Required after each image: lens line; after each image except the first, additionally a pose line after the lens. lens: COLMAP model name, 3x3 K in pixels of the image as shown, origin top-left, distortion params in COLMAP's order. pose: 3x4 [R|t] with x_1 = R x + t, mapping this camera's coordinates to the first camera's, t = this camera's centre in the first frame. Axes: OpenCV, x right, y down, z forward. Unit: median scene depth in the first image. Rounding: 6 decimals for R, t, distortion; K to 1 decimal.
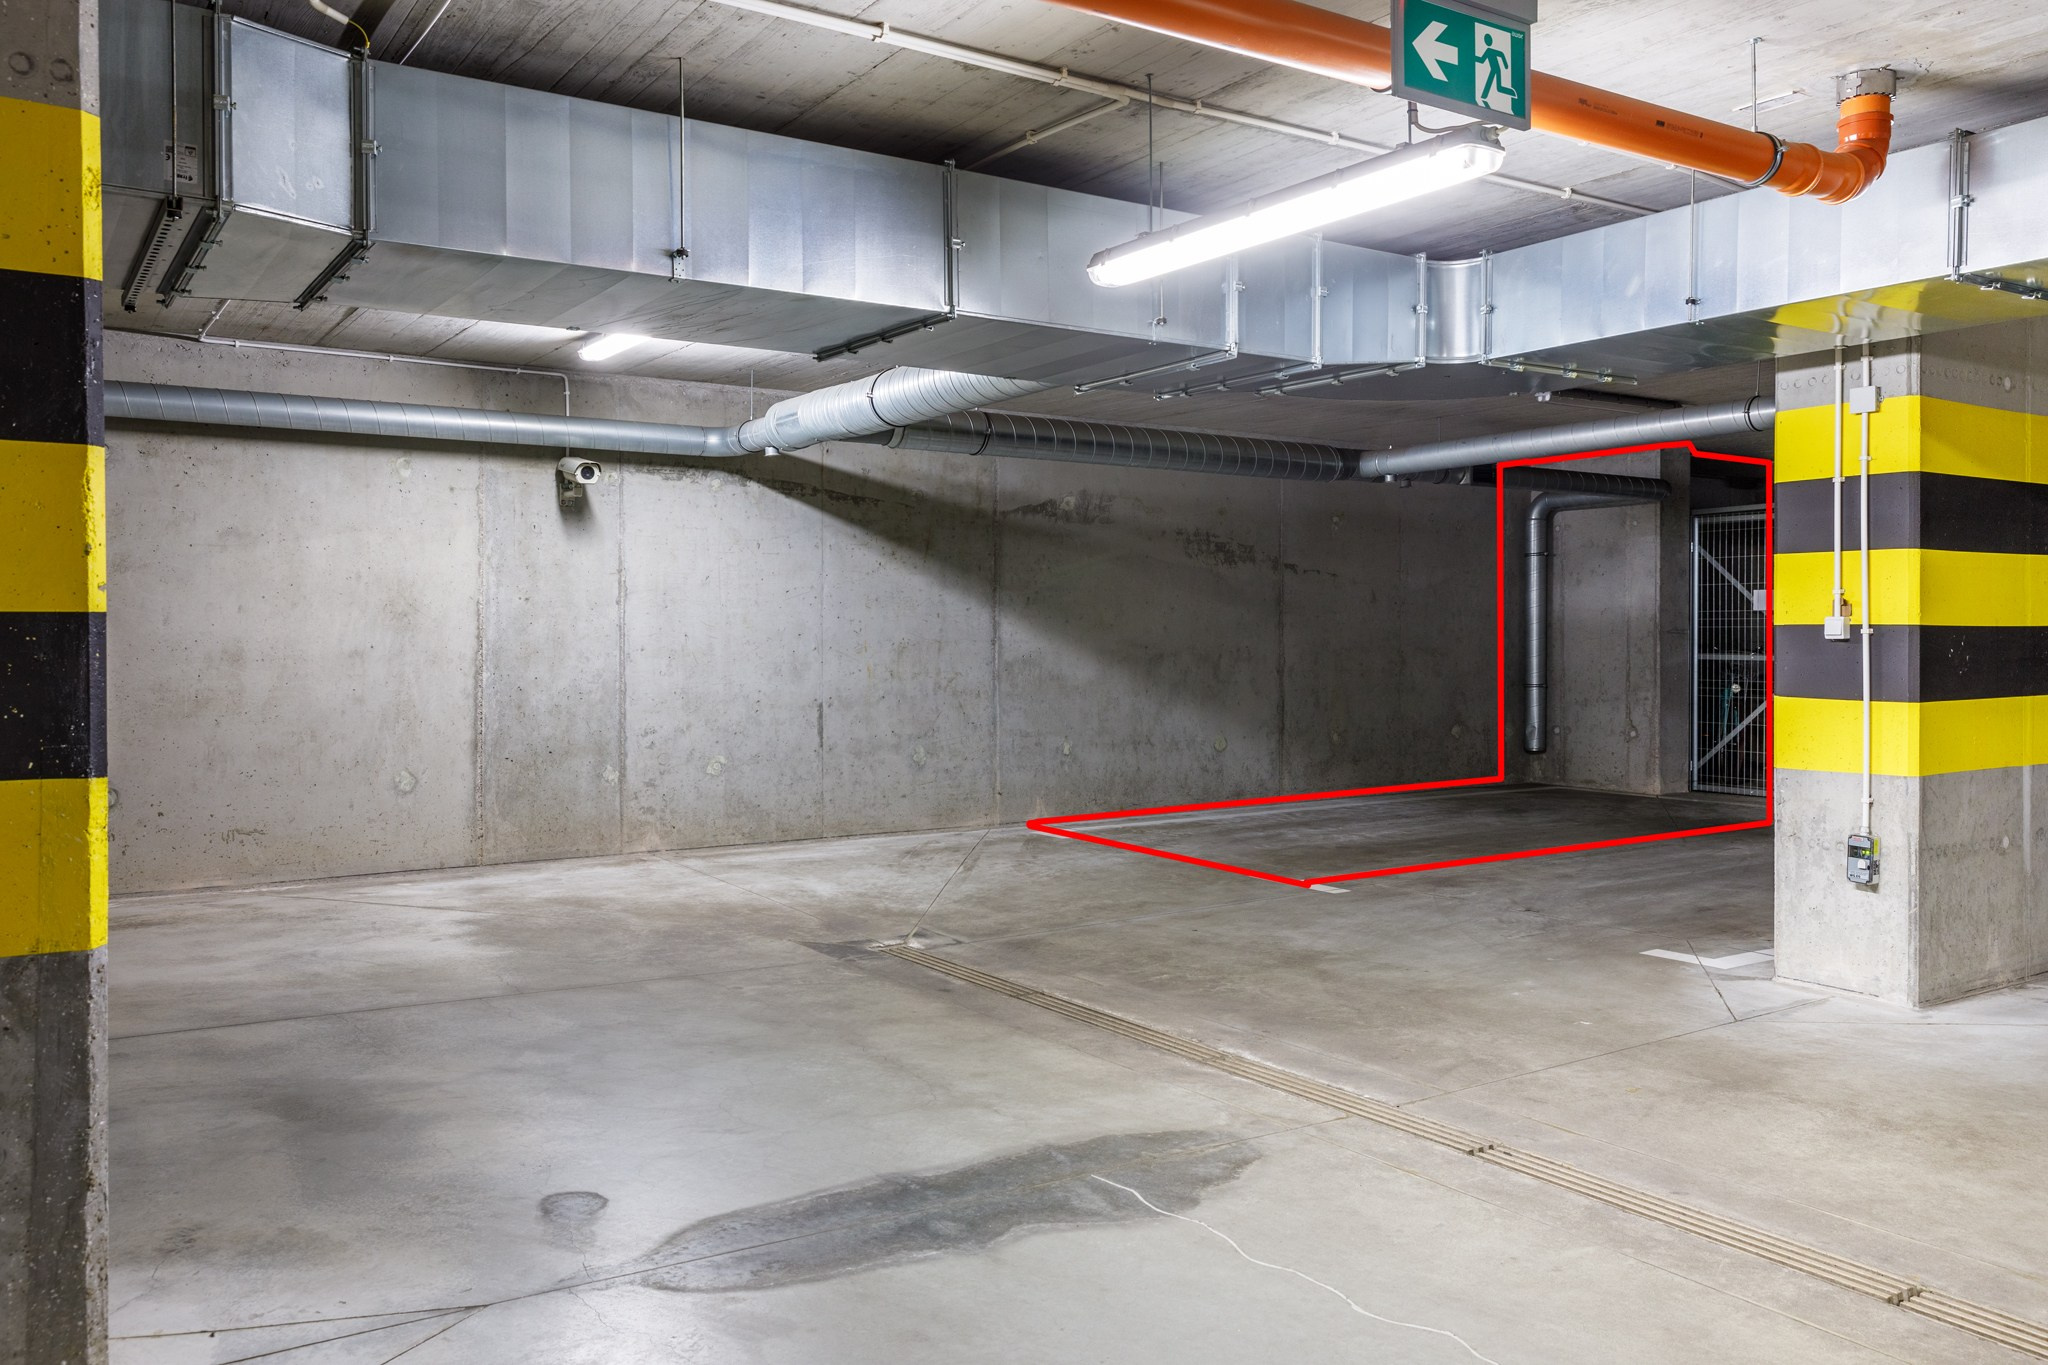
lens RADIAL K [[1590.9, 0, 1026.1], [0, 1590.9, 662.2], [0, 0, 1]] dist [0.001678, 0.005956]
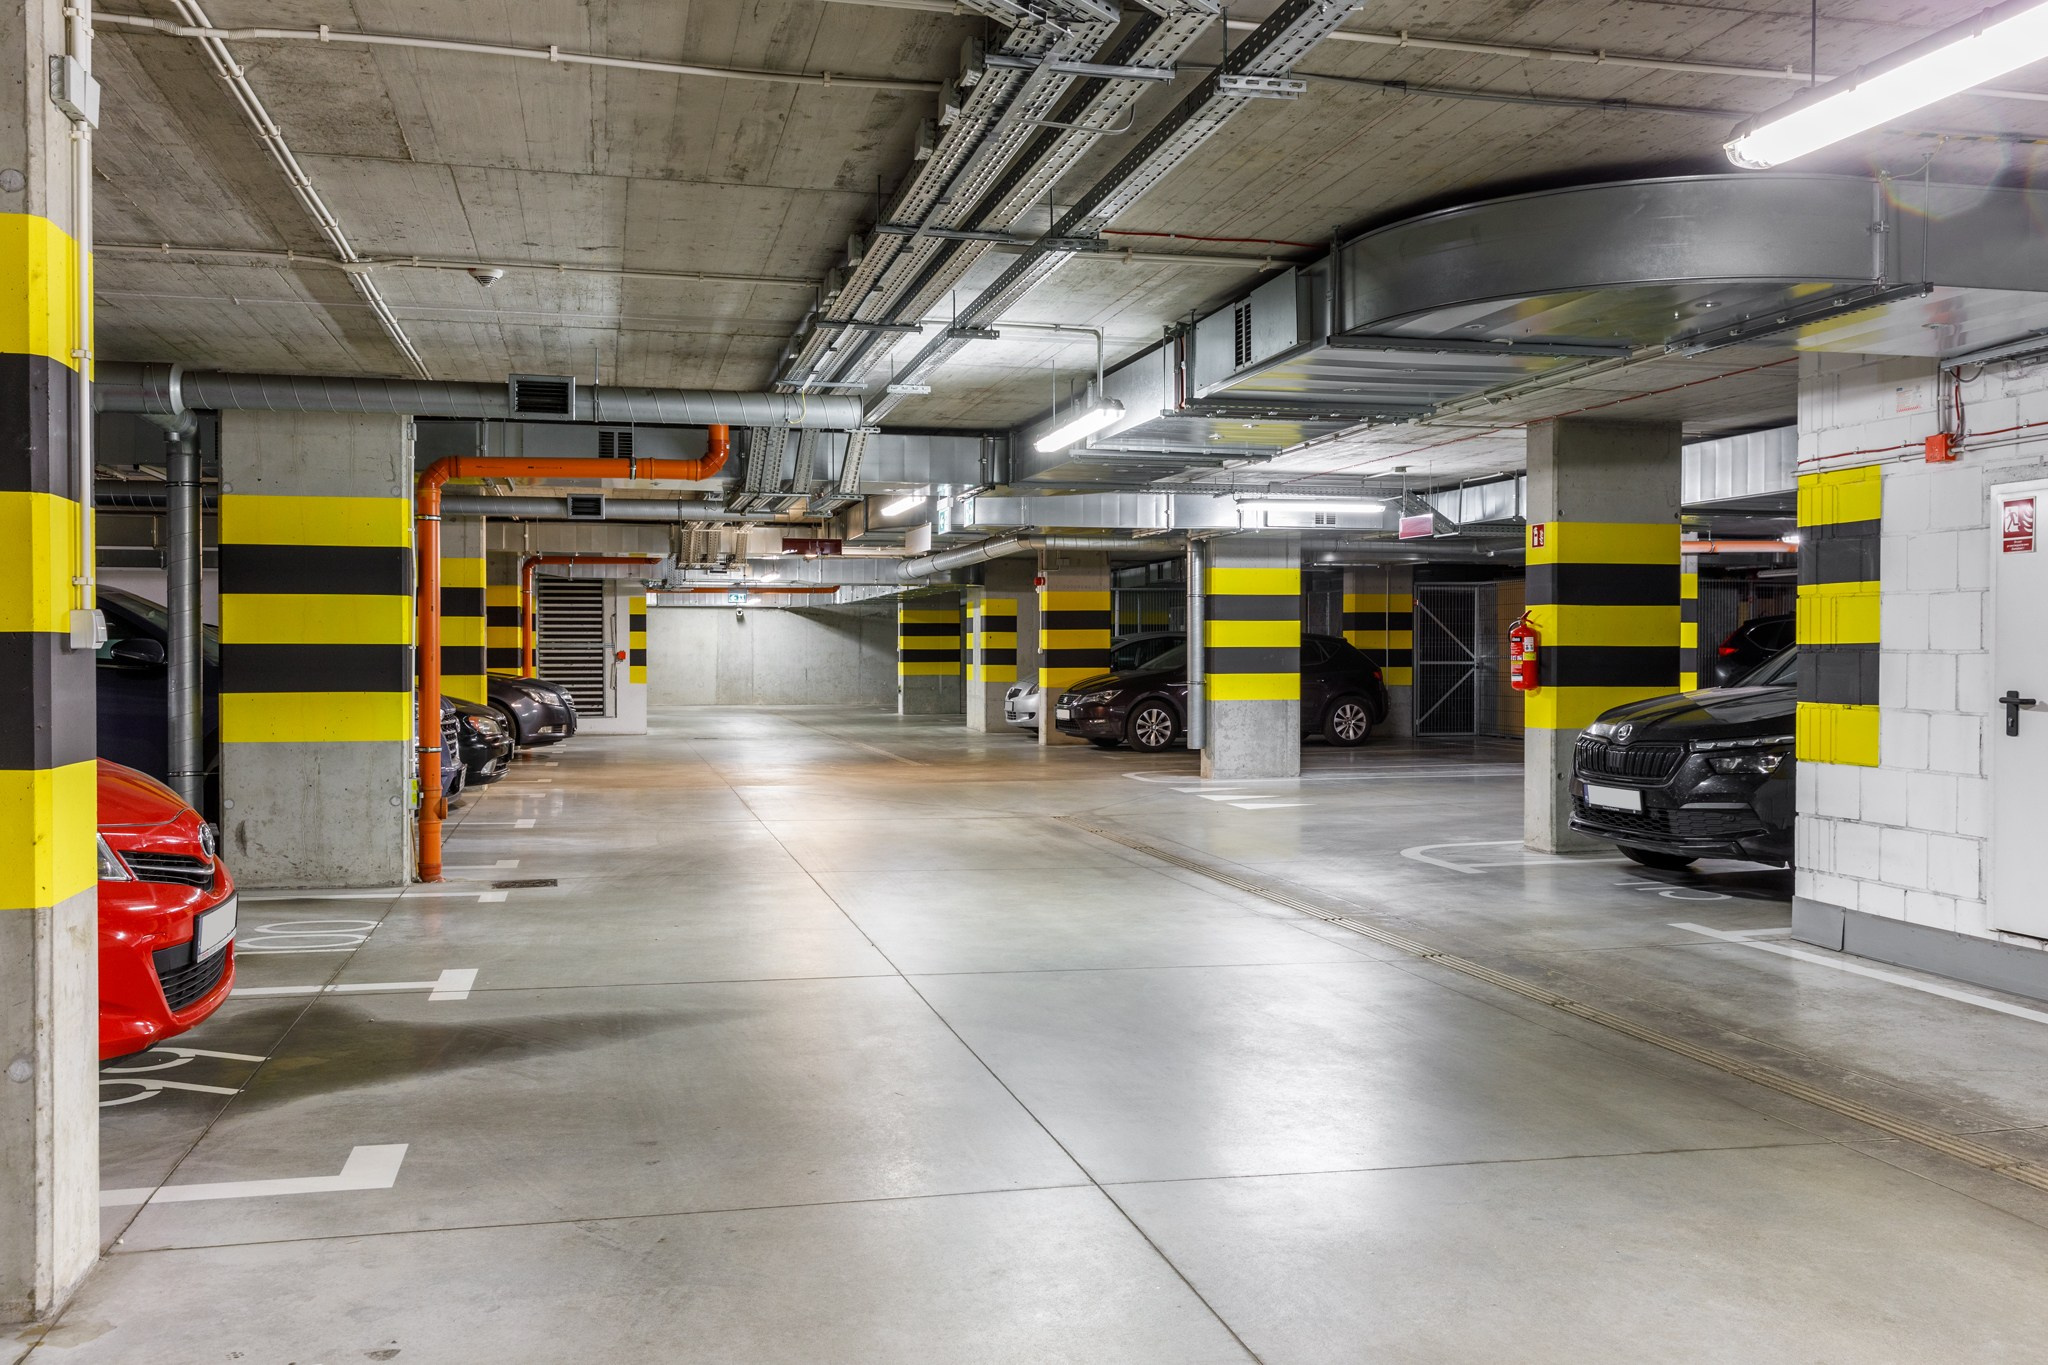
lens RADIAL K [[1773.5, 0, 1024.0], [0, 1773.5, 682.5], [0, 0, 1]] dist [-0.000379, -0.000066]
pose [[0.938509, 0.006737, -0.345189, 1.907467], [-0.006440, 0.999977, 0.002008, 0.049318], [0.345195, 0.000338, 0.938531, -2.929931]]
